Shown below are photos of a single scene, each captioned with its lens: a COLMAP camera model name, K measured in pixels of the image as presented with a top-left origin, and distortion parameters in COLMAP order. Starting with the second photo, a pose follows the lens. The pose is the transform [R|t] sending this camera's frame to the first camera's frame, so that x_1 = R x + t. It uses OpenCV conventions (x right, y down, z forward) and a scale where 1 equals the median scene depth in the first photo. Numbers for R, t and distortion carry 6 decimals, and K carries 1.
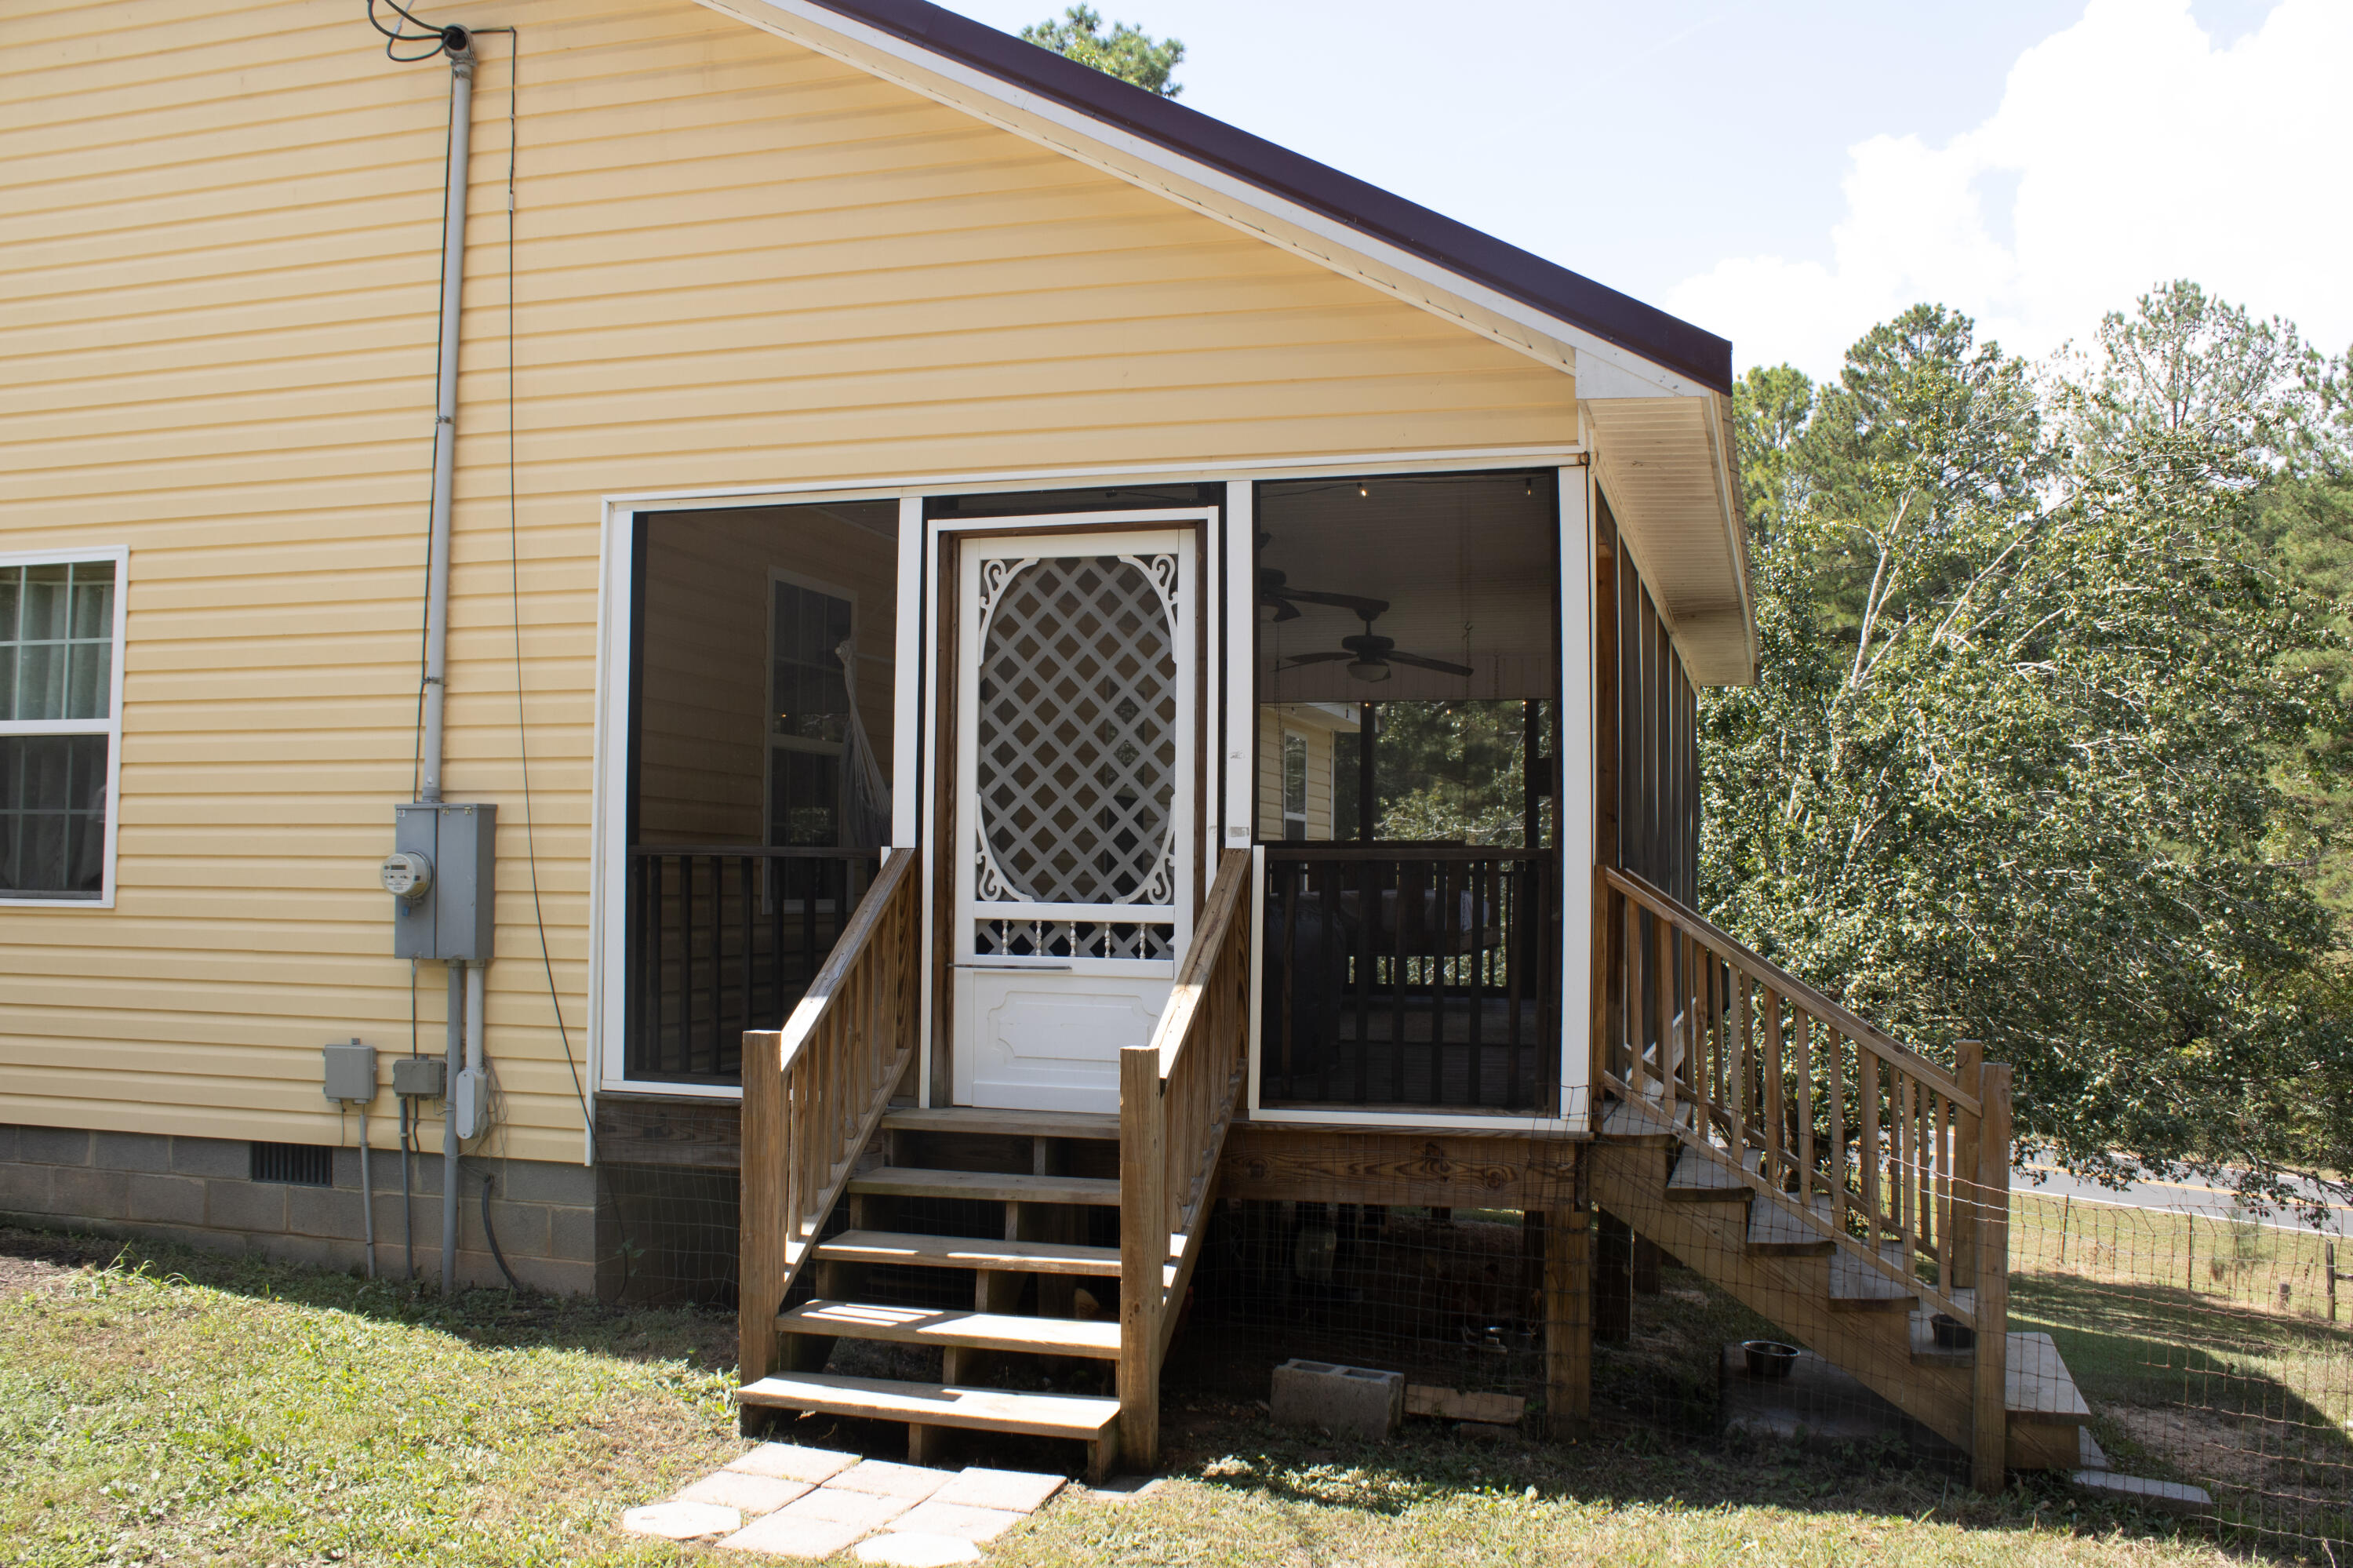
lens RADIAL K [[2116.1, 0, 1176.5], [0, 2116.1, 784.0], [0, 0, 1]] dist [-0.135971, 0.024640]
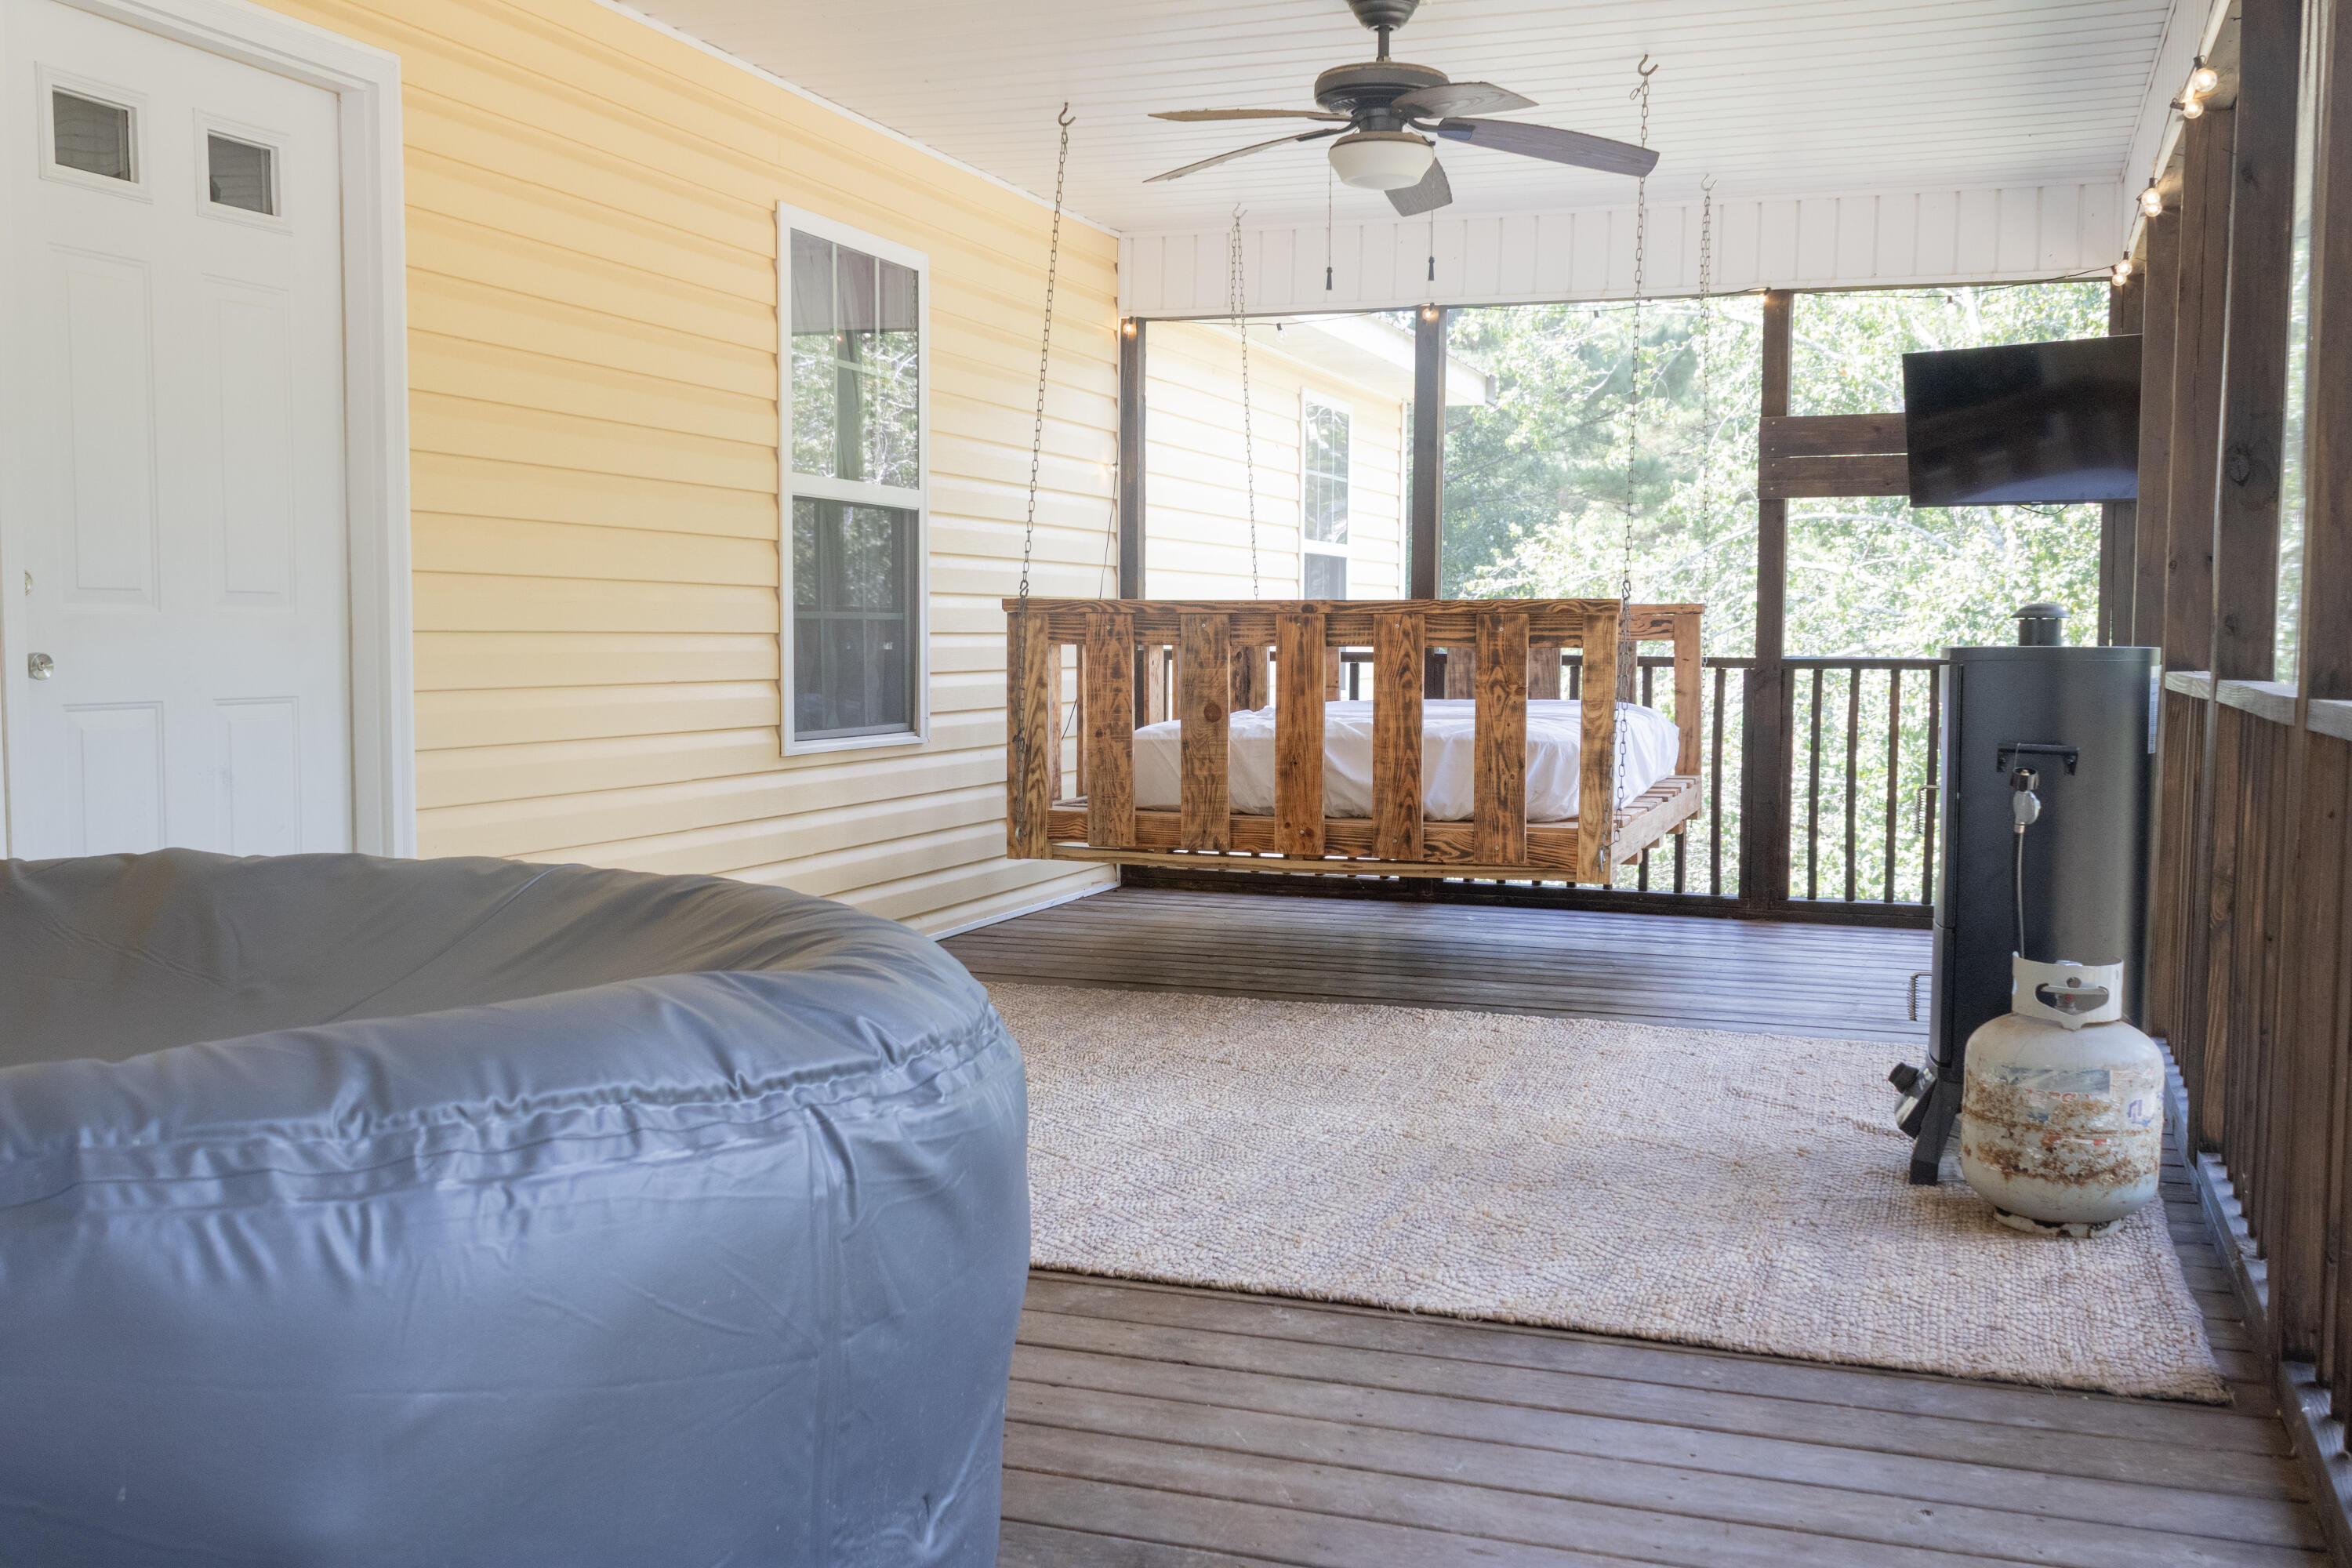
lens RADIAL K [[2228.8, 0, 1176.0], [0, 2228.8, 784.0], [0, 0, 1]] dist [0.032641, -0.001521]
pose [[0.997872, -0.001563, -0.065182, 0.072743], [0.009130, 0.993212, 0.115955, 0.011847], [0.064558, -0.116303, 0.991113, 0.526869]]
